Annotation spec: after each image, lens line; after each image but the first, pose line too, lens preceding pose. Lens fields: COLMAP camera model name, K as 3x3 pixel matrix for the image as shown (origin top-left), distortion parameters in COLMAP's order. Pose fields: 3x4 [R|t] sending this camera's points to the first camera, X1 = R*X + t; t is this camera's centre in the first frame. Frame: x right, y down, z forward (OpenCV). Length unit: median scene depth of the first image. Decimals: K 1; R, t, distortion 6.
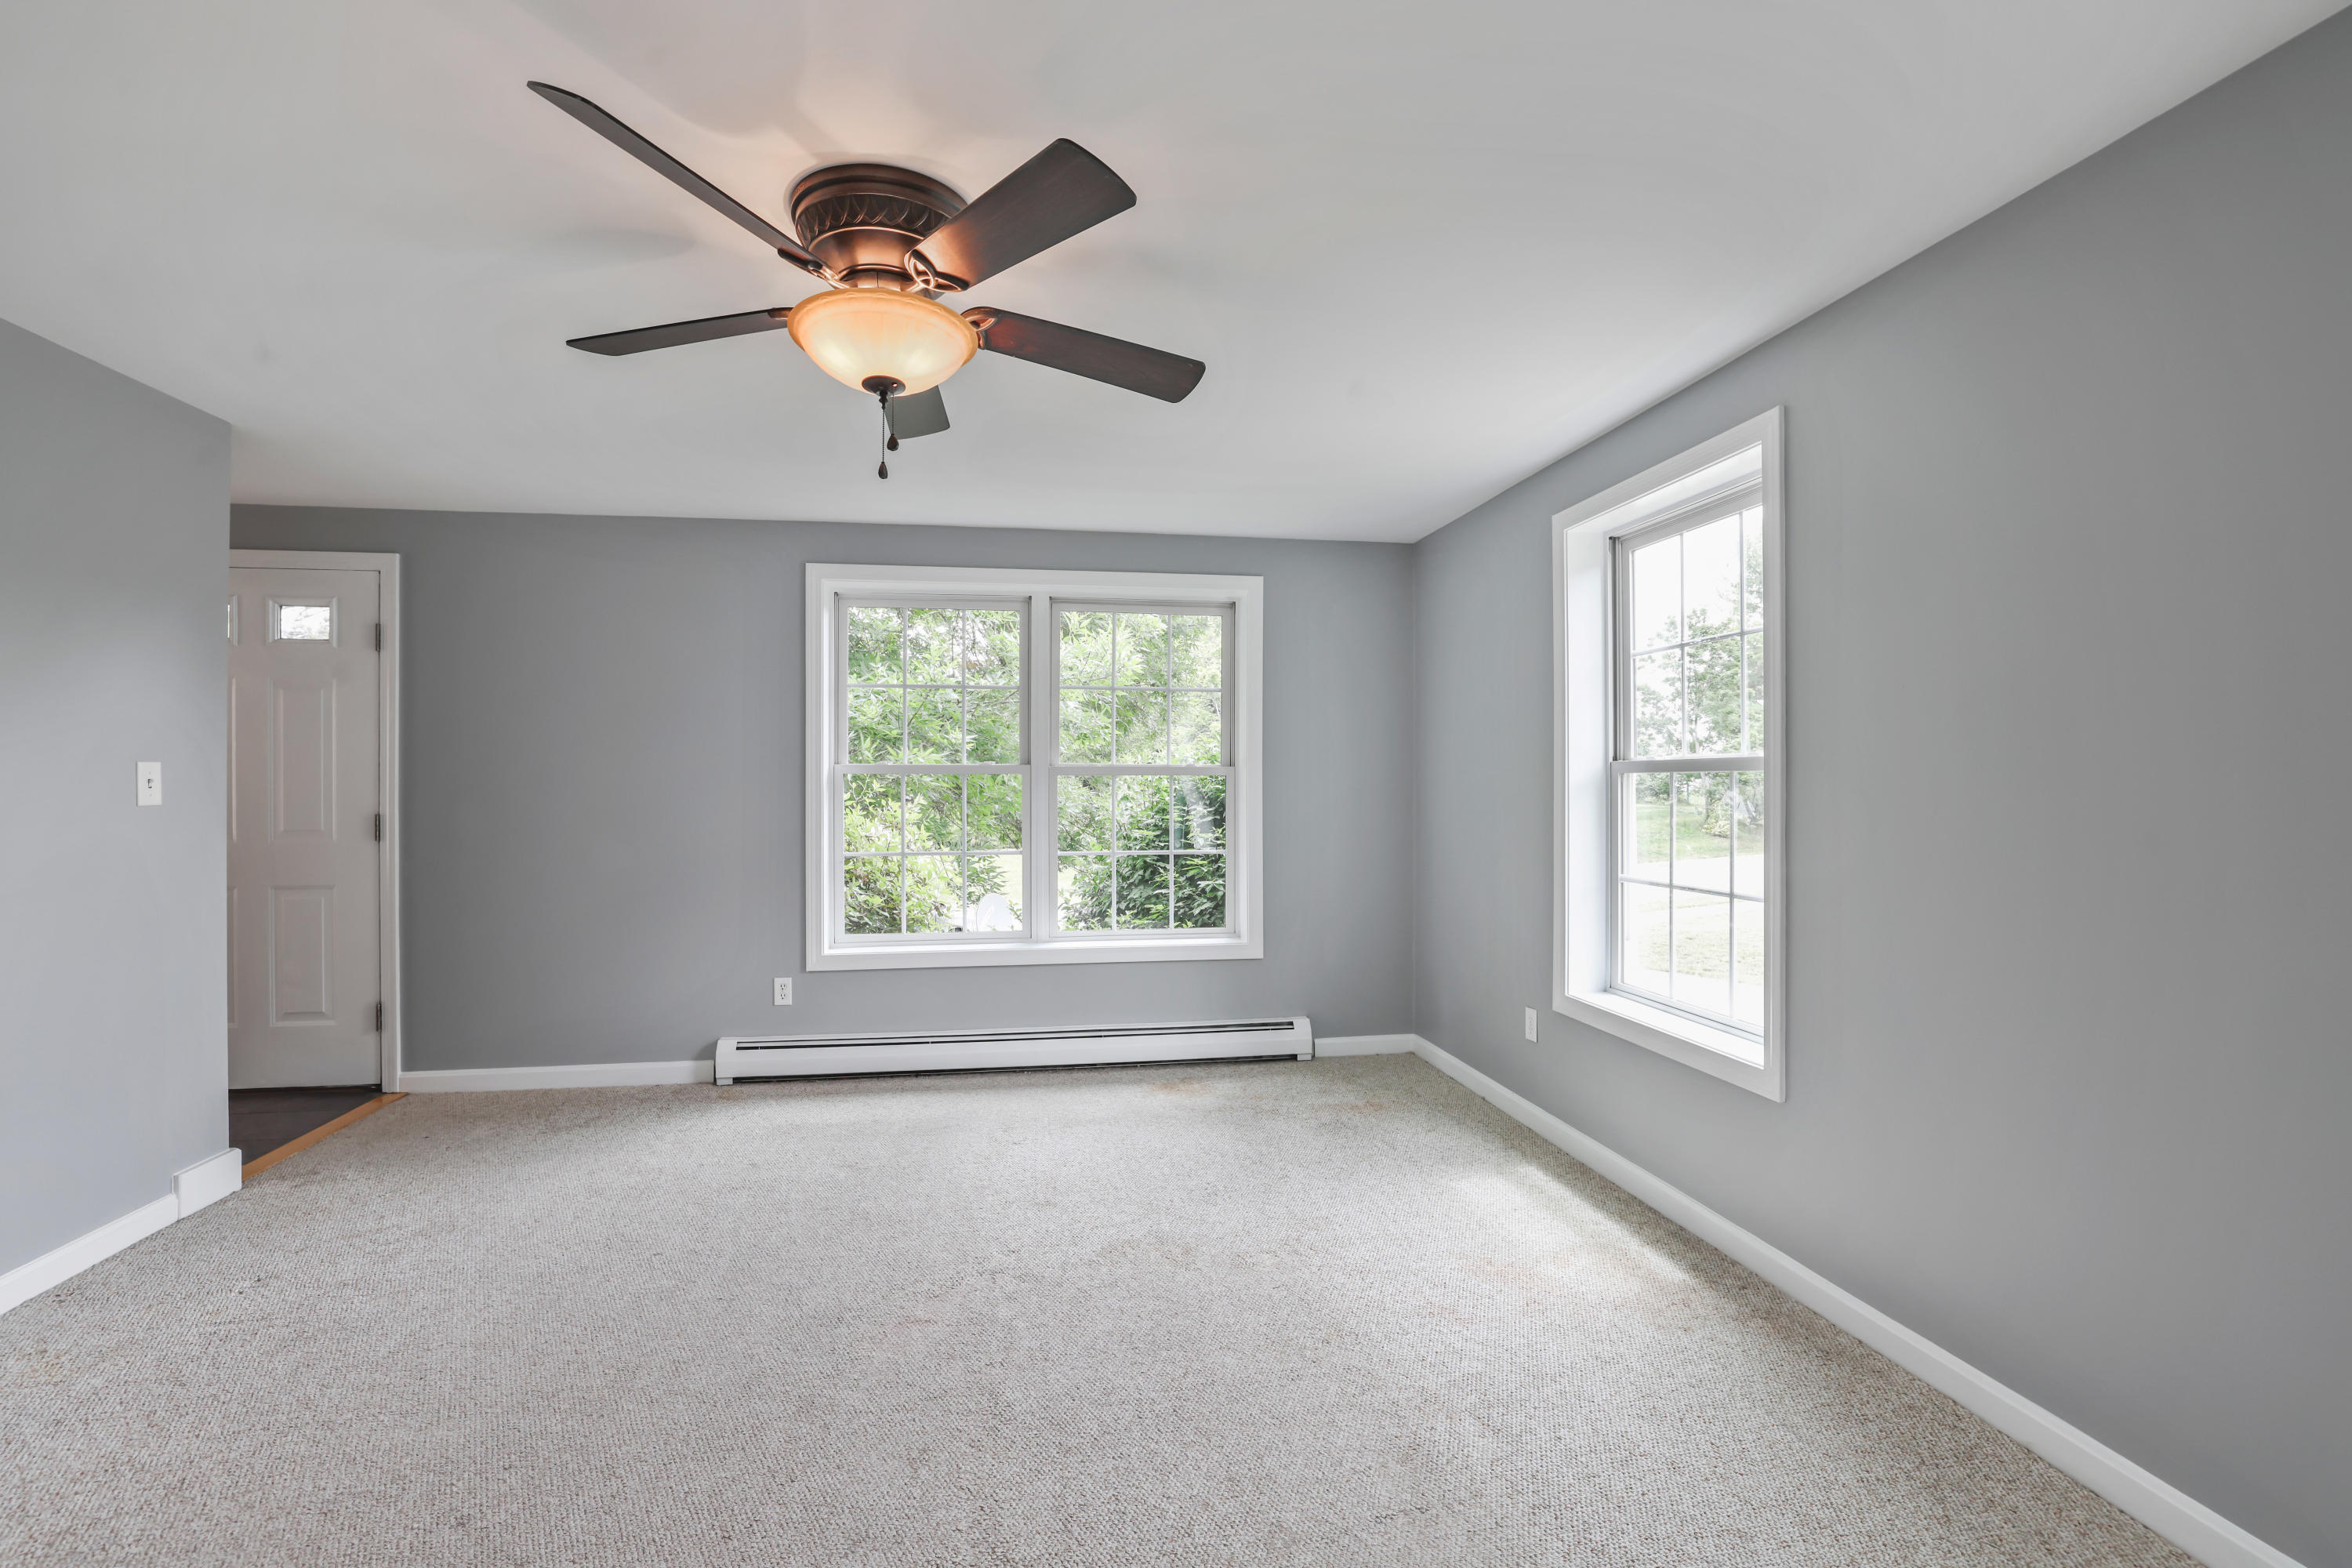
lens RADIAL K [[1006.2, 0, 1154.9], [0, 1006.2, 785.8], [0, 0, 1]] dist [-0.002745, 0.000048]
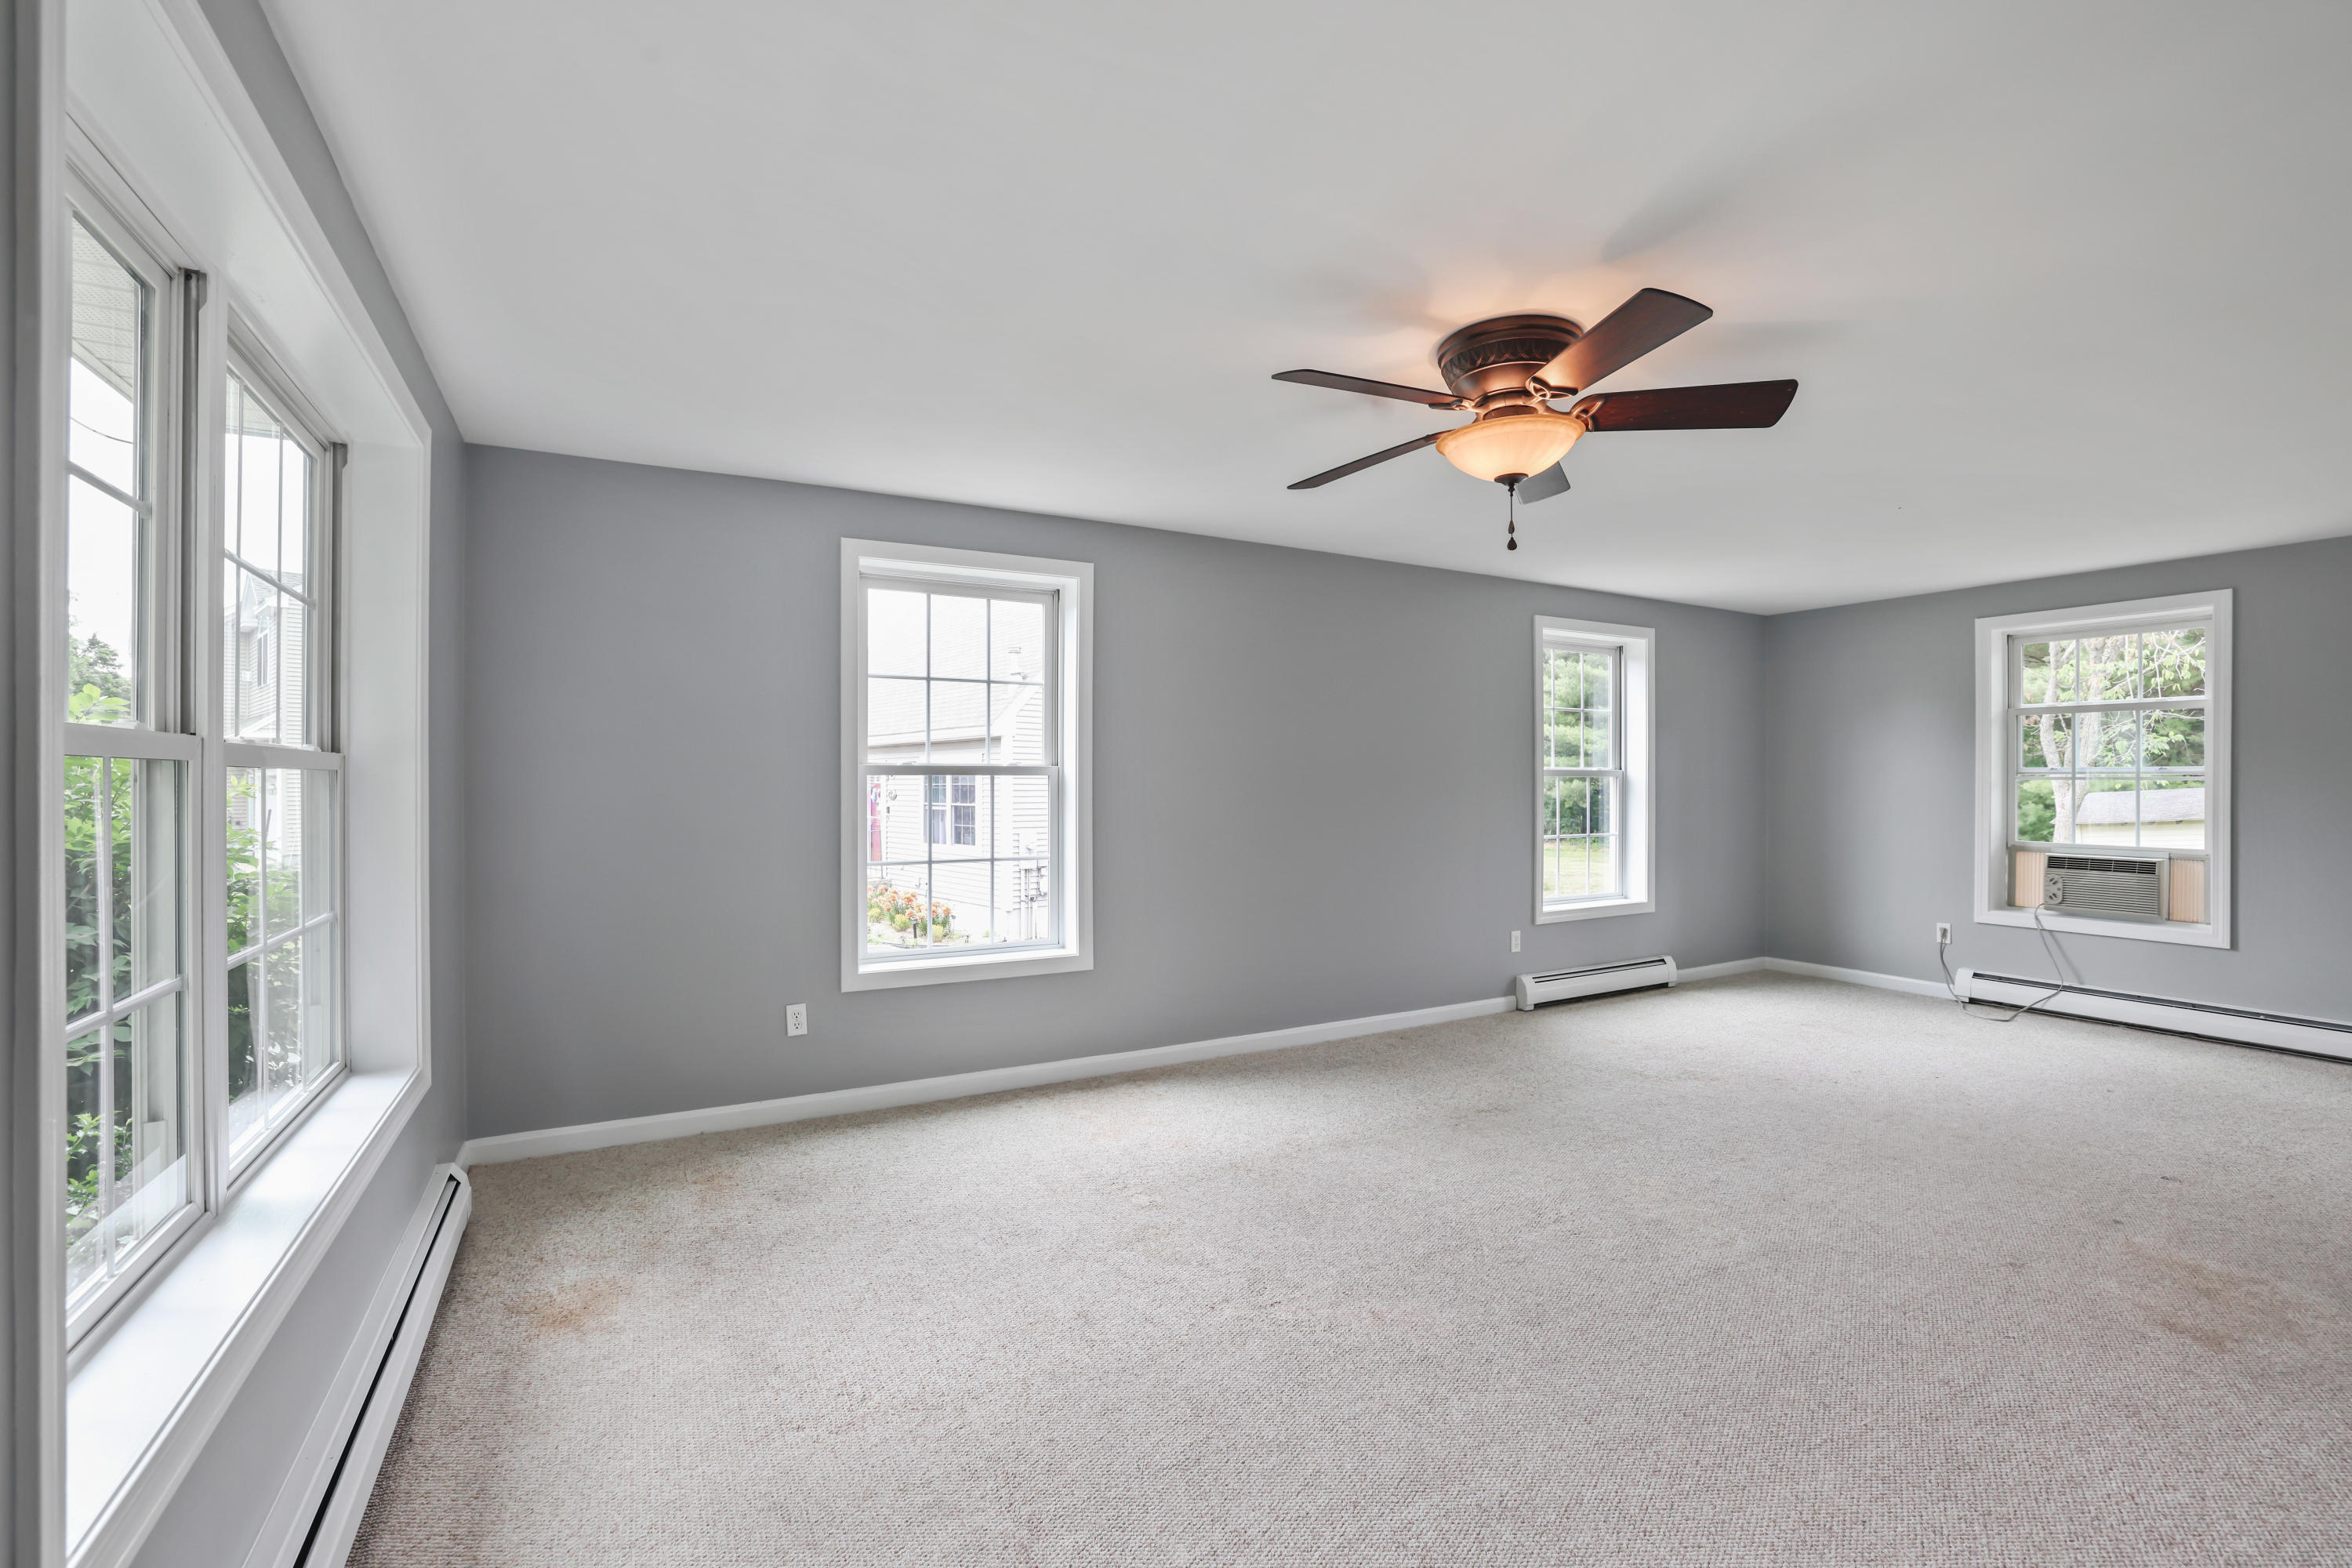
lens RADIAL K [[1006.2, 0, 1169.3], [0, 1006.2, 783.8], [0, 0, 1]] dist [-0.002745, 0.000048]
pose [[-0.328109, 0.001278, 0.944639, -0.721167], [-0.000068, 0.999999, -0.001376, -0.000708], [-0.944640, -0.000515, -0.328108, 0.985896]]
